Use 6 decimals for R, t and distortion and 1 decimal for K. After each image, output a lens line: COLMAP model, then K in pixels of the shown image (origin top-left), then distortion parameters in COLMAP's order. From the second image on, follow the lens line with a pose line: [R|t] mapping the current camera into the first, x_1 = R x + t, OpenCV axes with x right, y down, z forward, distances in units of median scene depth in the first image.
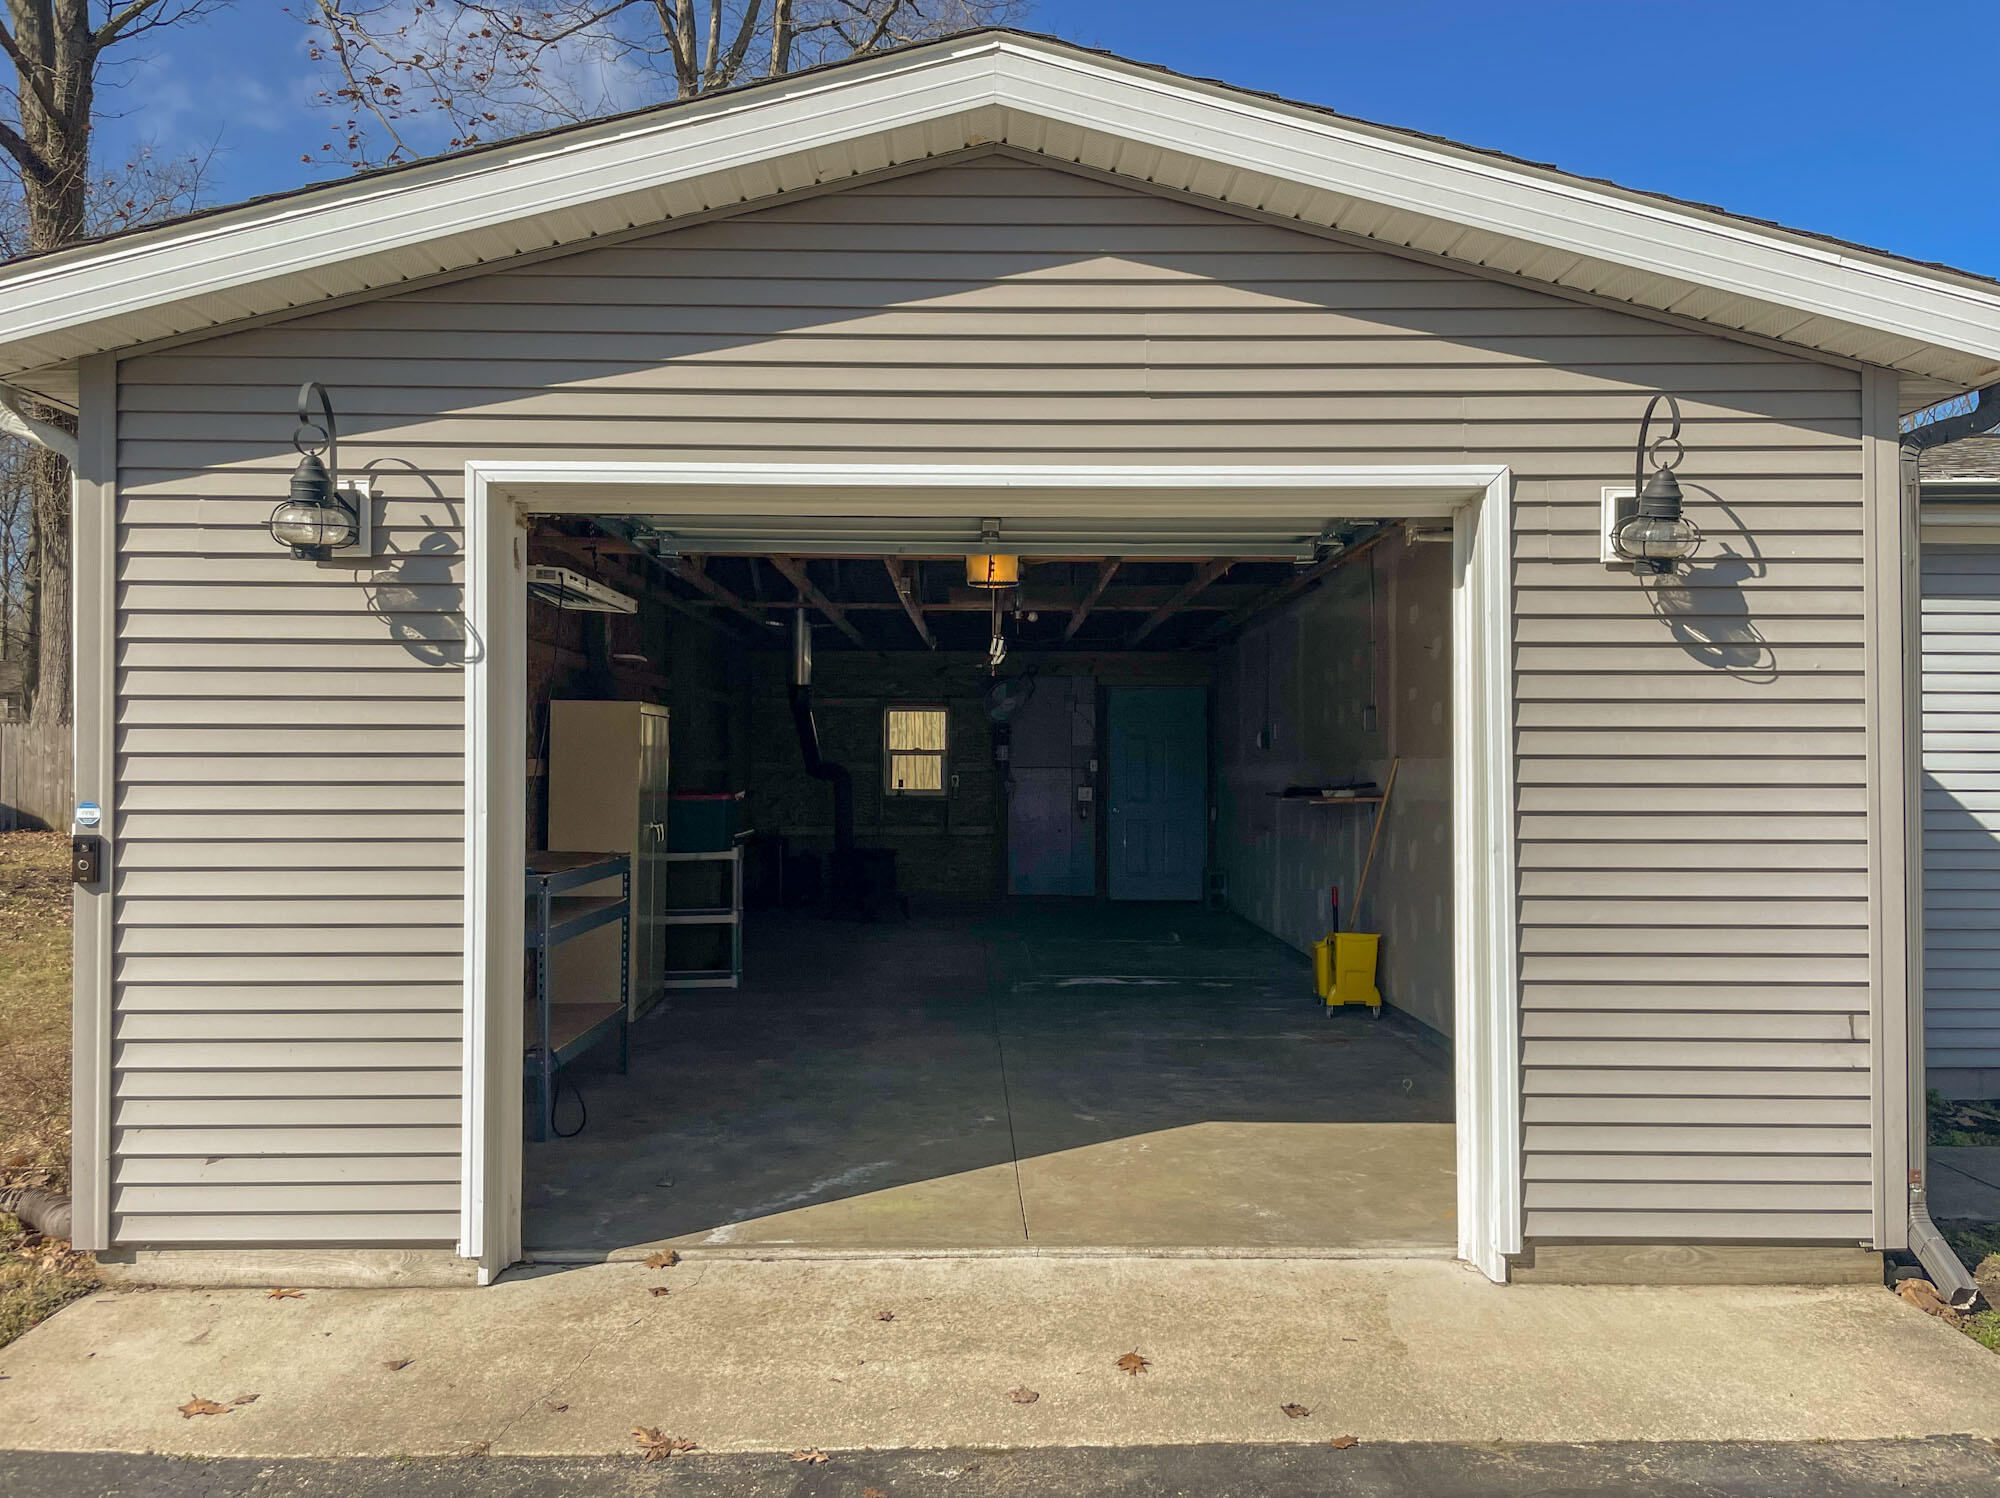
lens RADIAL K [[1516.1, 0, 1000.0], [0, 1516.1, 749.0], [0, 0, 1]] dist [0.097387, -0.150887]
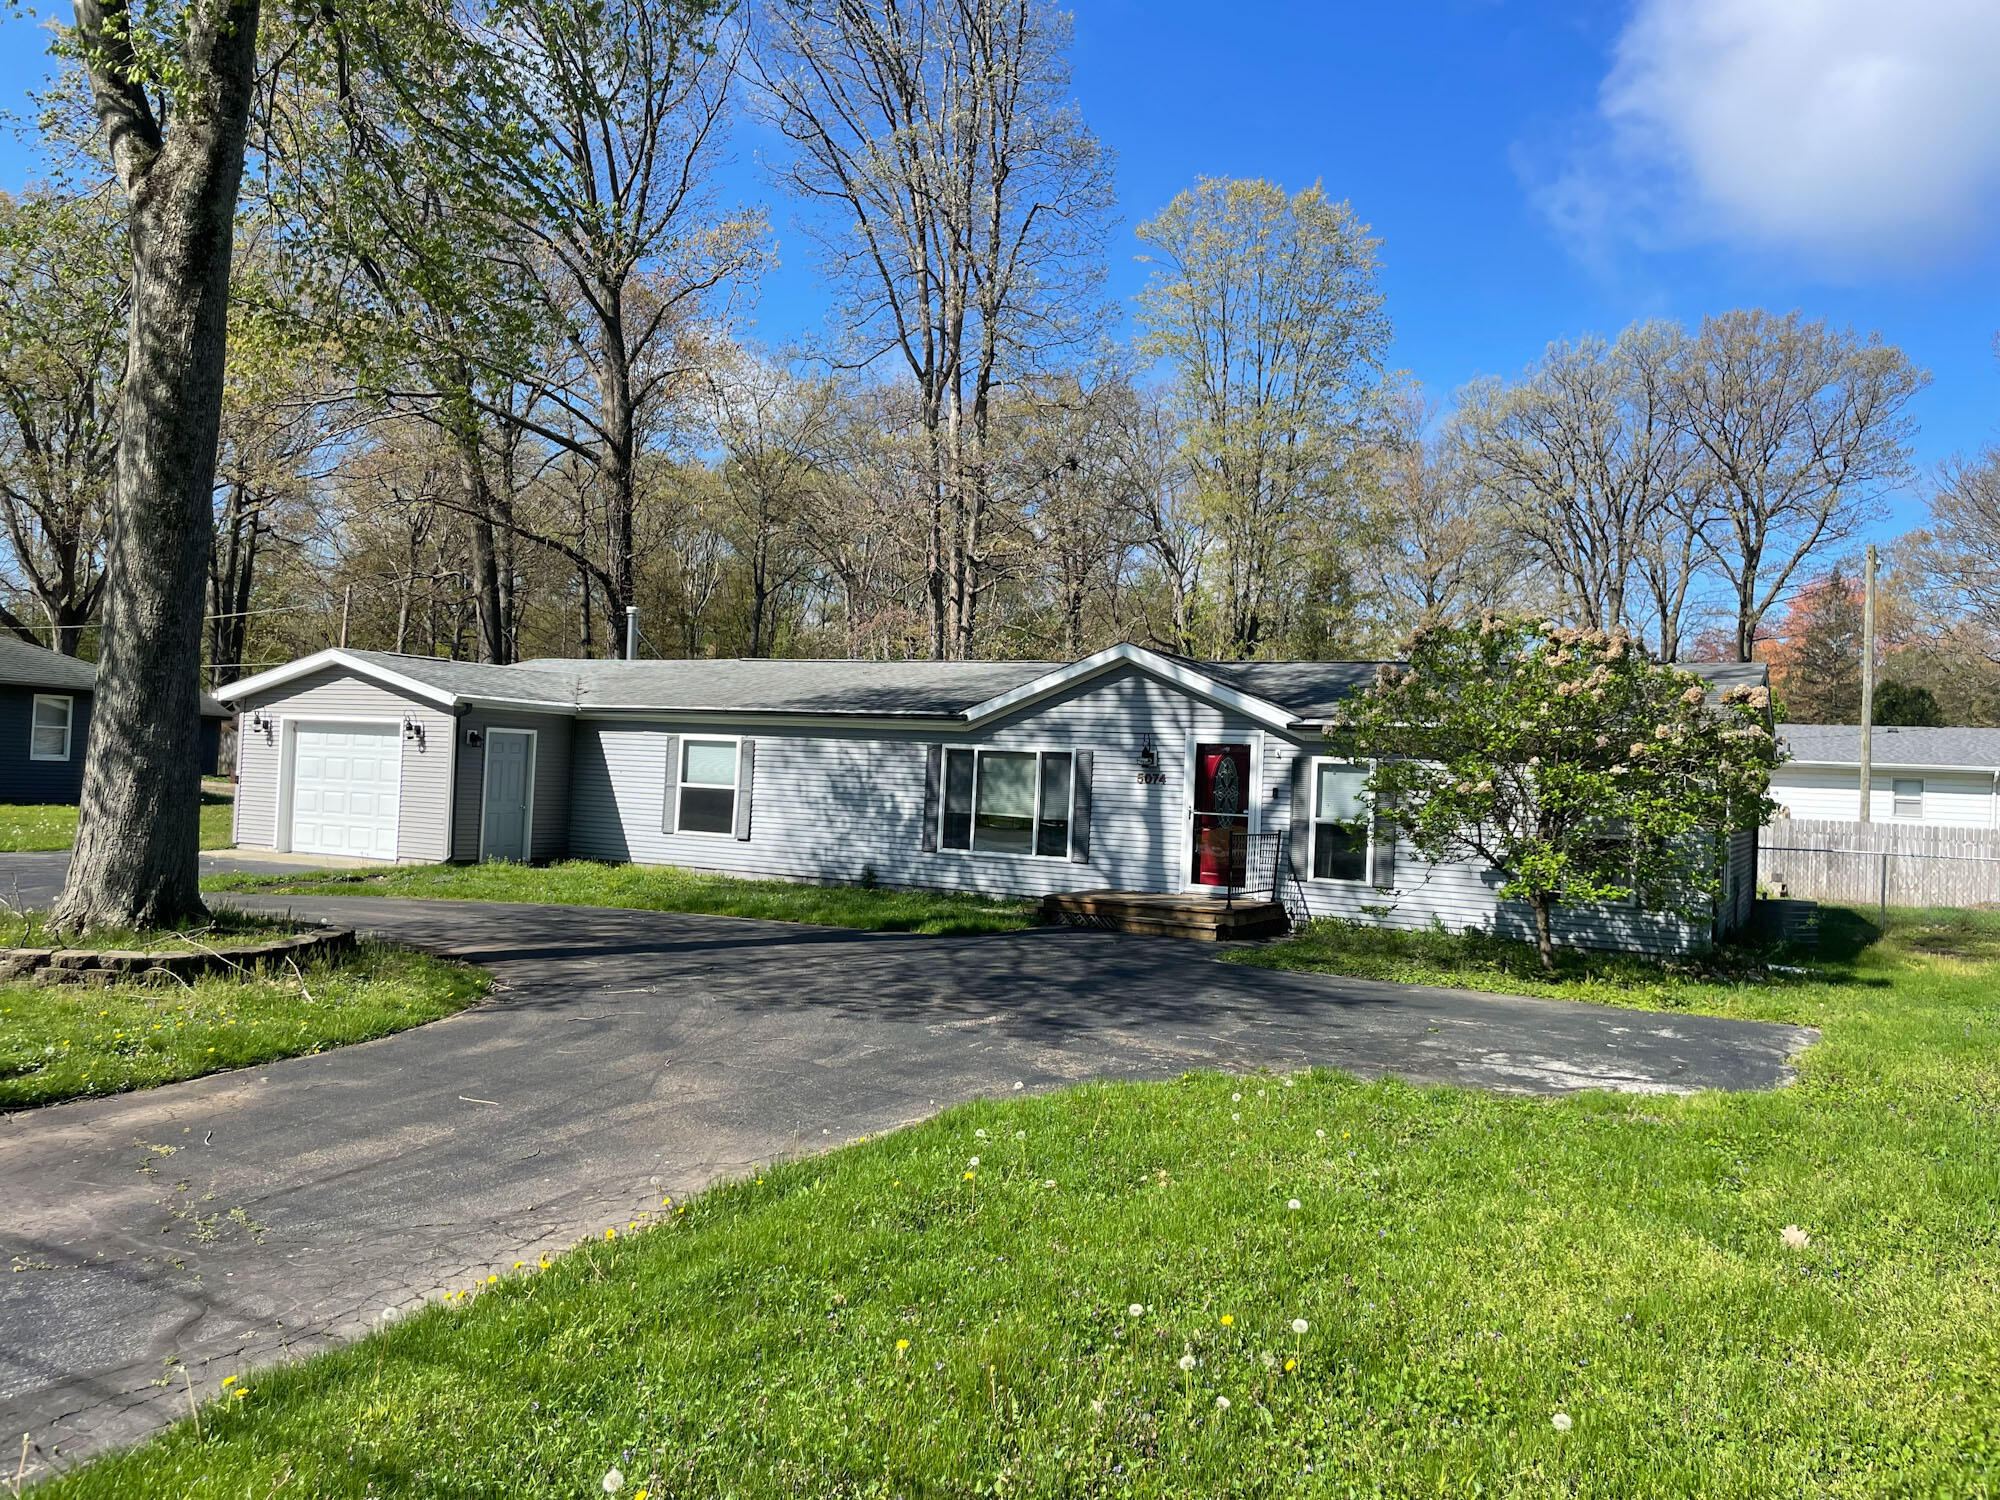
lens RADIAL K [[1516.1, 0, 1000.0], [0, 1516.1, 750.0], [0, 0, 1]] dist [0.097387, -0.150887]
pose [[0.867236, 0.029065, -0.497049, 2.608639], [-0.041783, 0.999022, -0.014483, -0.040347], [0.496142, 0.033329, 0.867602, -1.445588]]
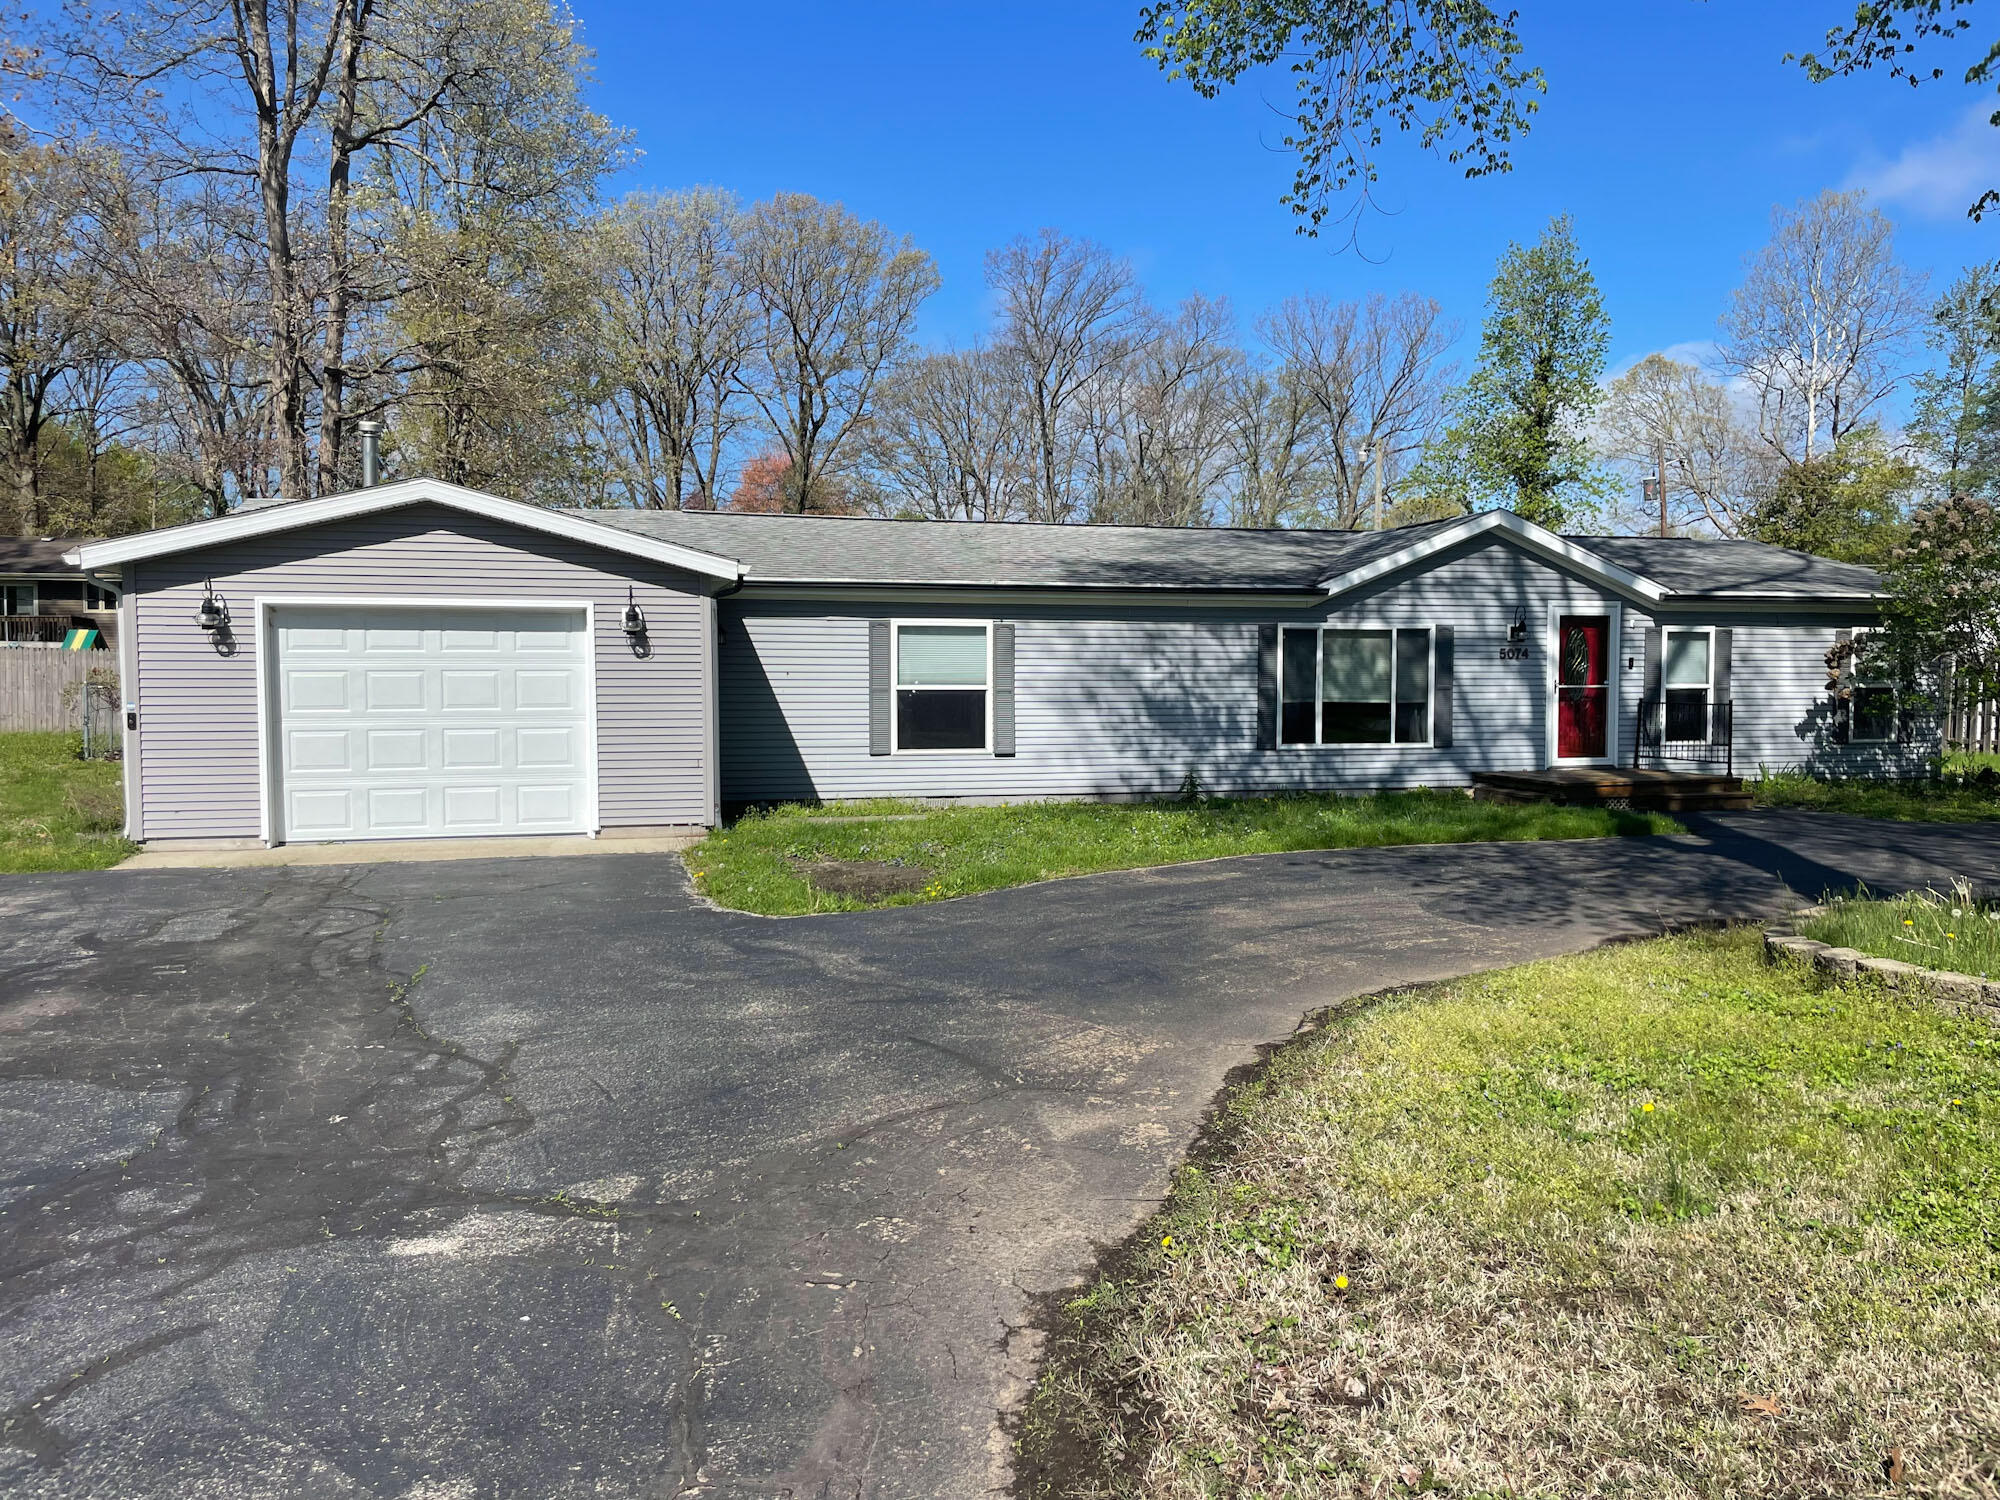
lens RADIAL K [[1516.1, 0, 1000.0], [0, 1516.1, 750.0], [0, 0, 1]] dist [0.097387, -0.150887]
pose [[0.968886, -0.012687, 0.247180, 0.188293], [-0.001977, 0.998257, 0.058985, -0.029145], [-0.247498, -0.057638, 0.967173, -1.307357]]
